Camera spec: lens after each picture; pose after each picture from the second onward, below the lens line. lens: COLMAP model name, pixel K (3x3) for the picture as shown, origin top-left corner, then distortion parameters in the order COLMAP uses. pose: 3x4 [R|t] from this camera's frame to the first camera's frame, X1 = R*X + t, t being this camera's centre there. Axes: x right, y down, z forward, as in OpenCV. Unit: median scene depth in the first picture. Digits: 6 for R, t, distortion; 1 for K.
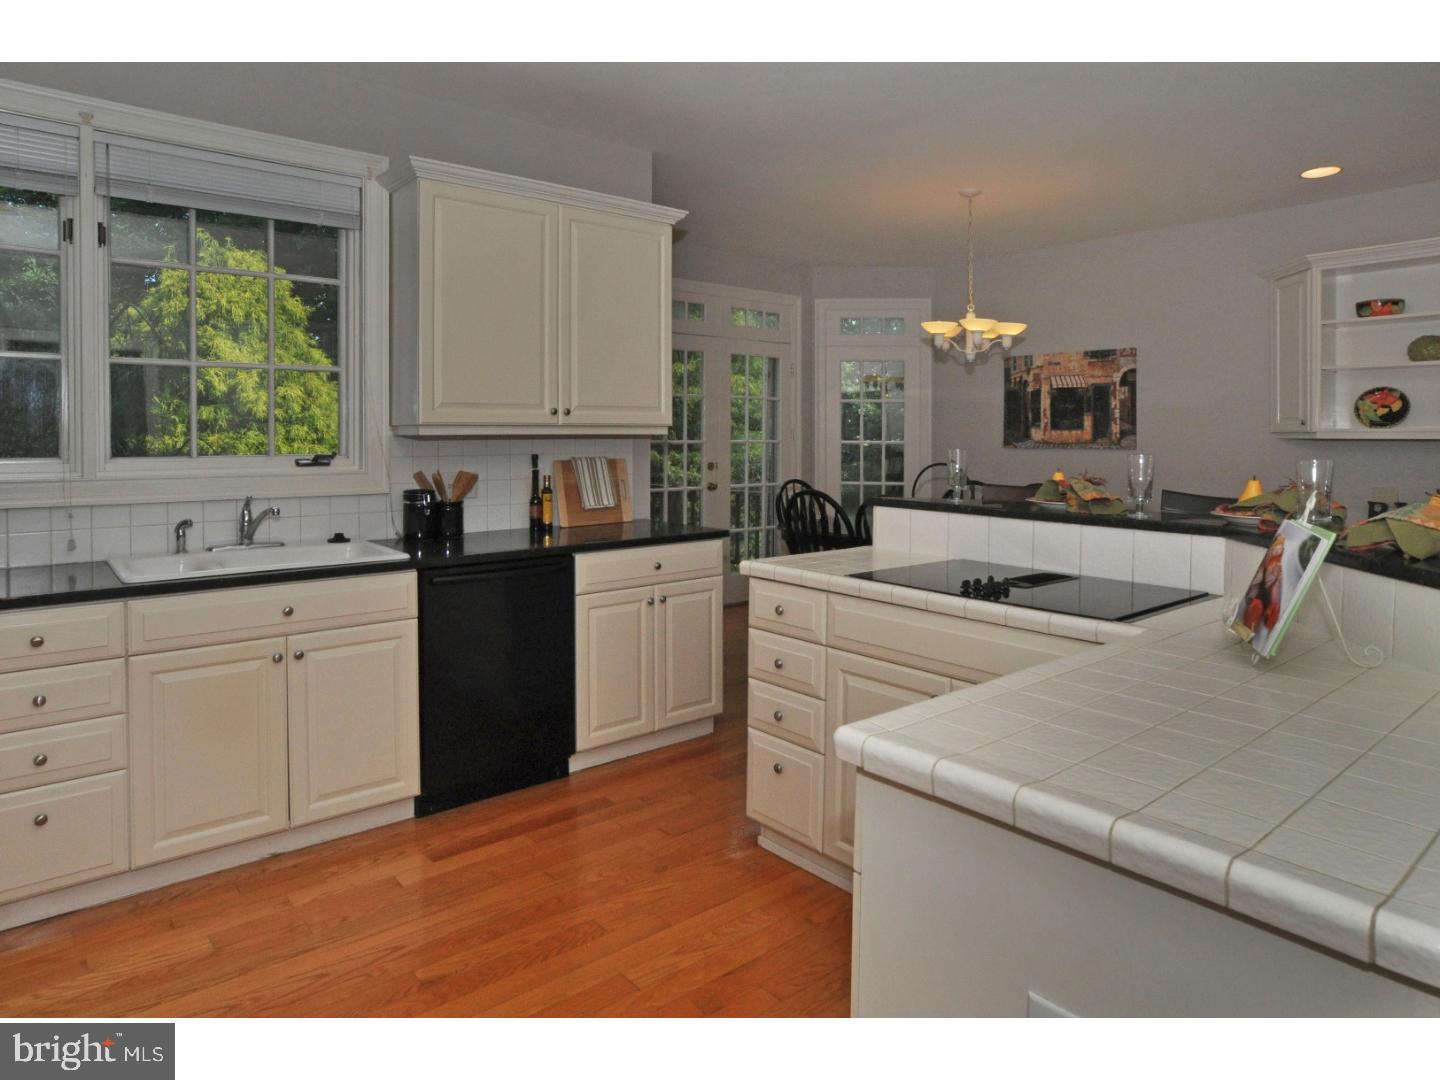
lens RADIAL K [[856.4, 0, 726.4], [0, 856.4, 492.1], [0, 0, 1]] dist [-0.100541, 0.082200]
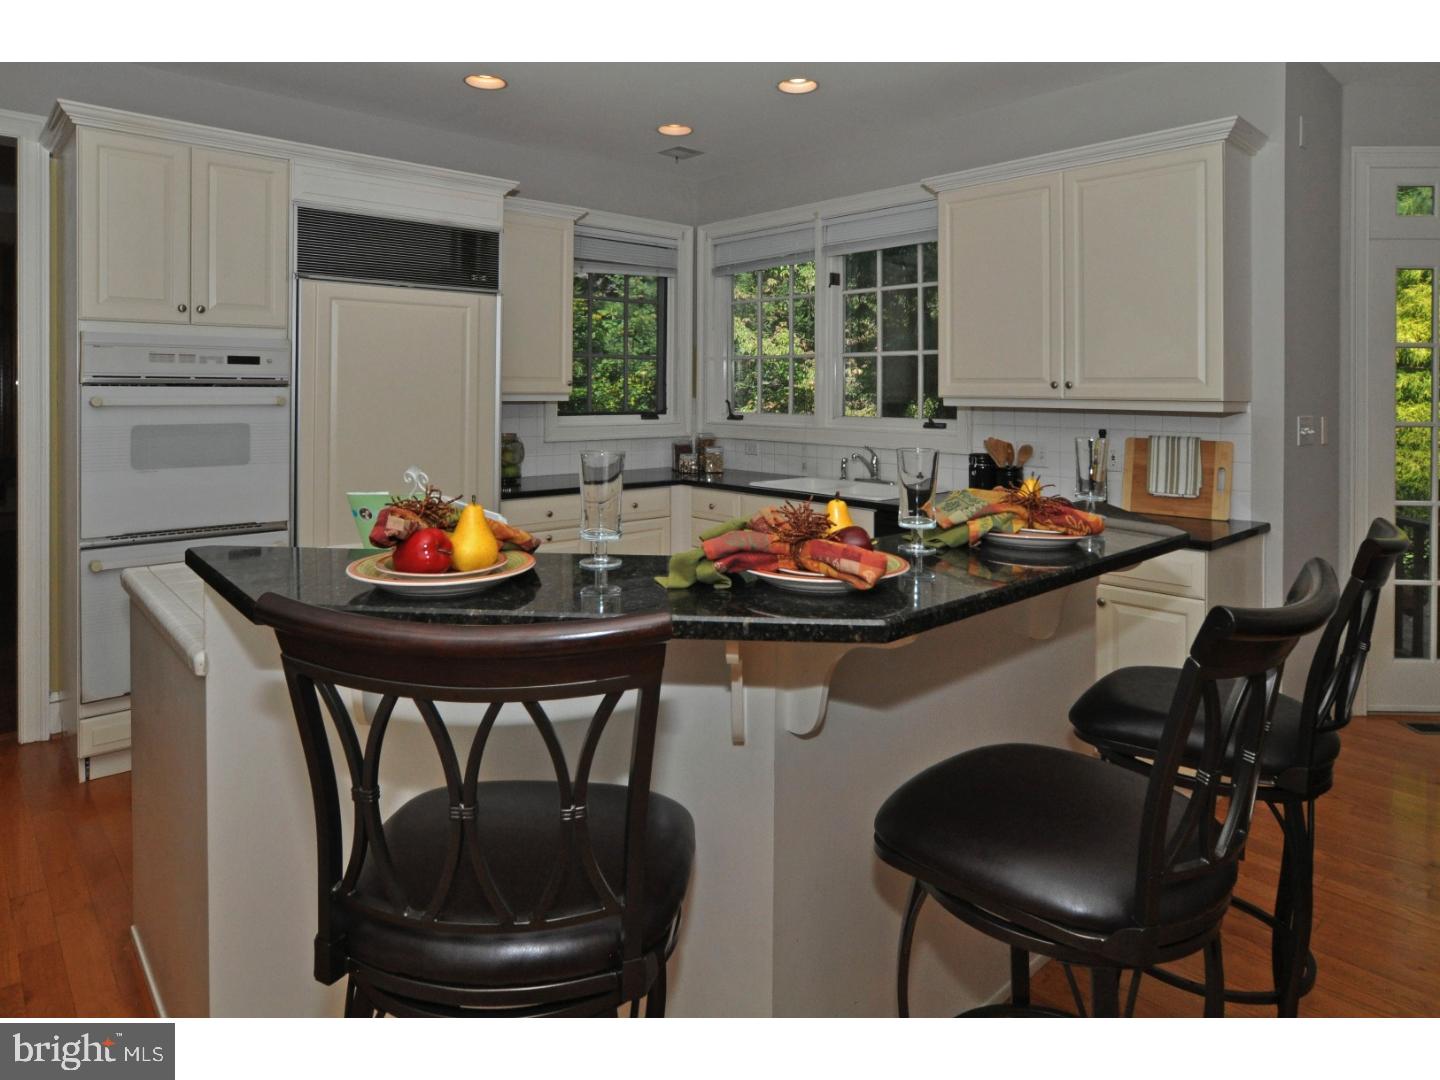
lens RADIAL K [[856.4, 0, 726.4], [0, 856.4, 492.1], [0, 0, 1]] dist [-0.100541, 0.082200]
pose [[0.044892, 0.114453, -0.992414, 0.701491], [-0.076691, 0.990879, 0.110807, -0.046904], [0.996044, 0.071134, 0.053261, 0.534803]]
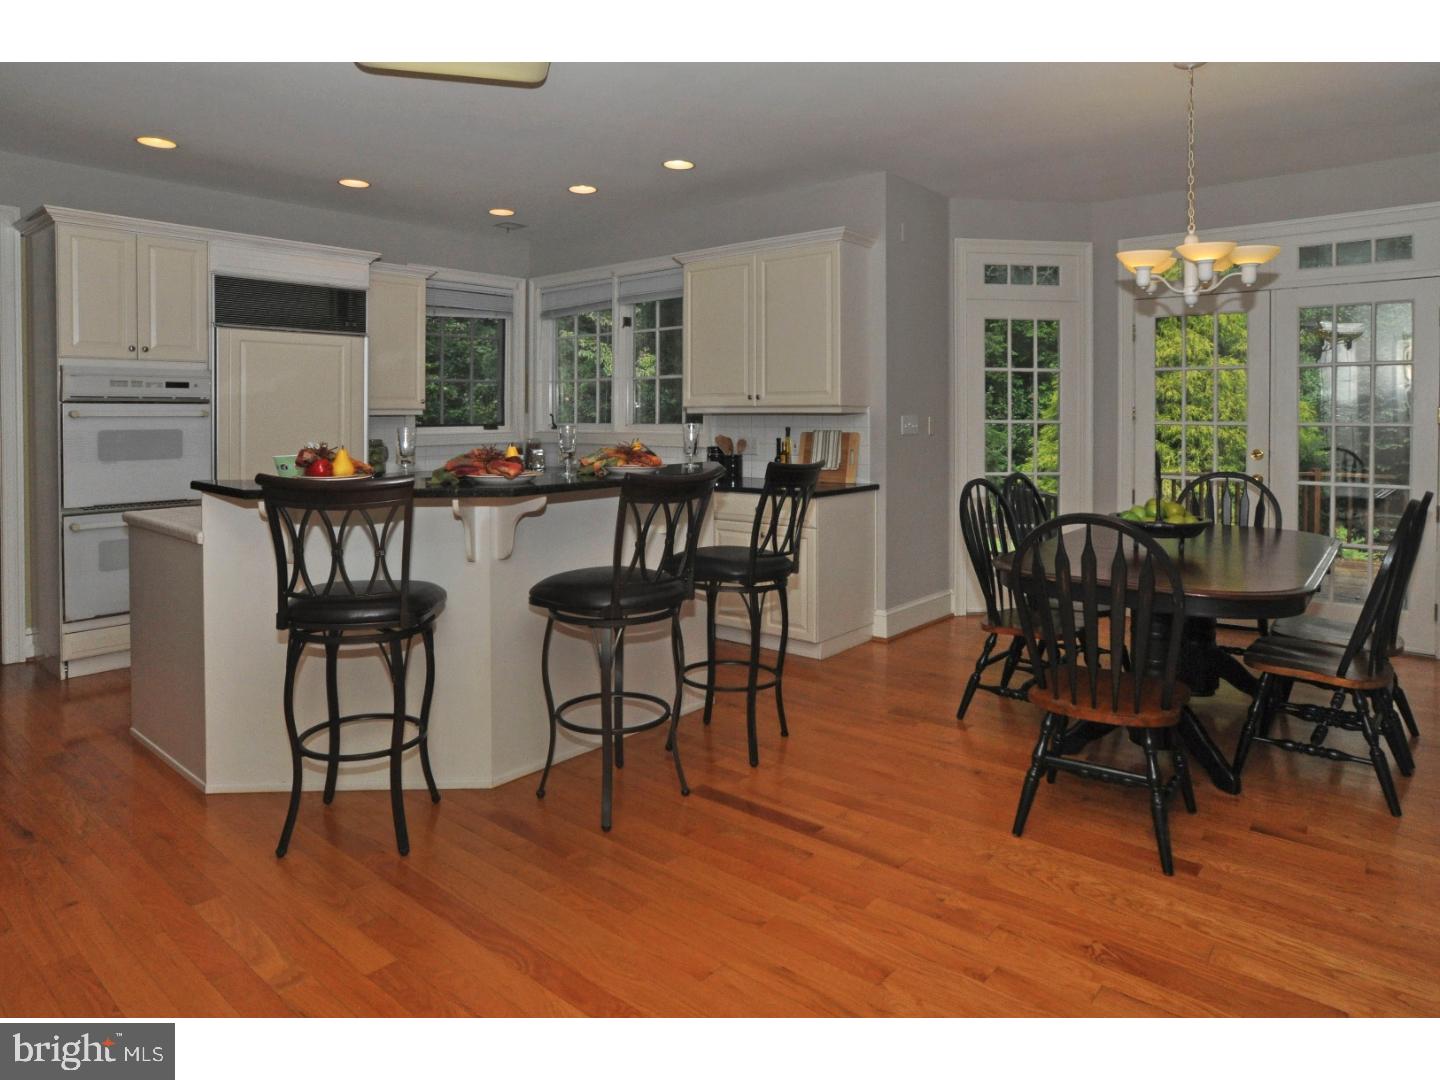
lens RADIAL K [[856.4, 0, 726.4], [0, 856.4, 492.1], [0, 0, 1]] dist [-0.100541, 0.082200]
pose [[0.170542, 0.086143, -0.981578, 1.144755], [-0.066605, 0.994901, 0.075740, -0.038088], [0.983097, 0.052461, 0.175410, 0.655941]]
